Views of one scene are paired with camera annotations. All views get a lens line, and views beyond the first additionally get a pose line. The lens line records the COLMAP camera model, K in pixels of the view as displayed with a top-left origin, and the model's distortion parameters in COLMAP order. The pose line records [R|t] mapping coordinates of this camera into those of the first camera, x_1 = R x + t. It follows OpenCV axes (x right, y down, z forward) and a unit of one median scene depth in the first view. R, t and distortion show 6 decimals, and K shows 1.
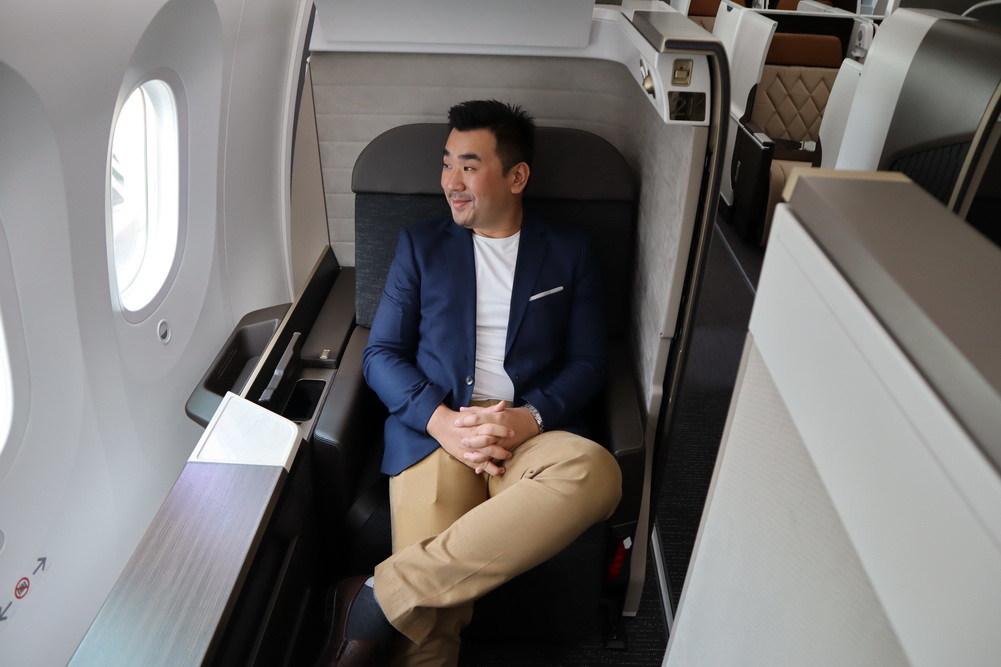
lens RADIAL K [[692.7, 0, 493.0], [0, 692.7, 338.7], [0, 0, 1]] dist [-0.085349, 0.050692]
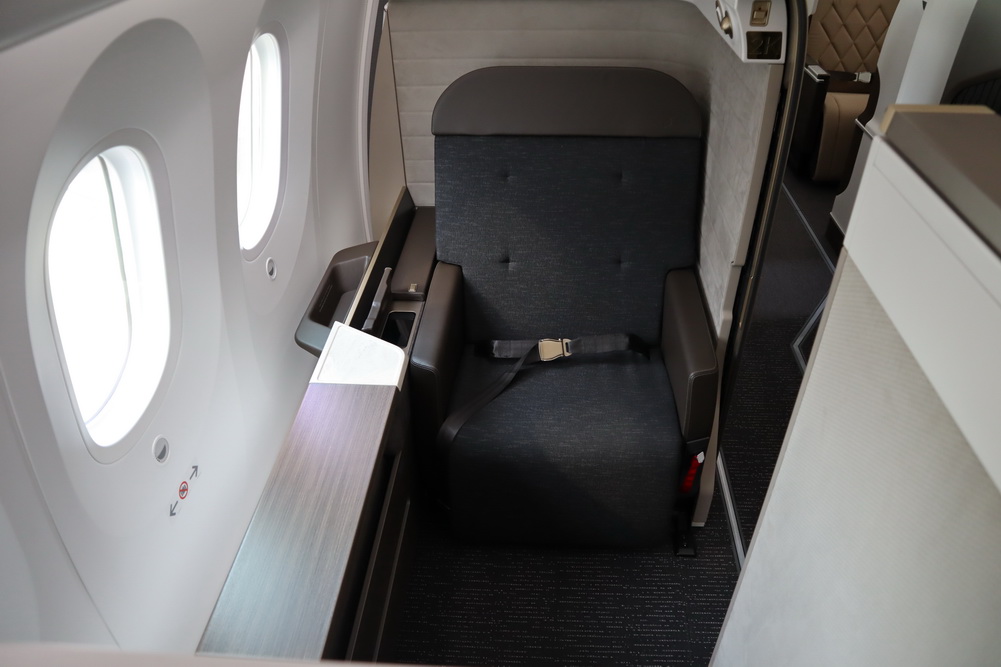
lens RADIAL K [[692.7, 0, 499.8], [0, 692.7, 330.9], [0, 0, 1]] dist [-0.085349, 0.050692]
pose [[0.998862, -0.014058, -0.045583, -0.065207], [0.017286, 0.997312, 0.071208, 0.016011], [0.044460, -0.071915, 0.996419, -0.077139]]
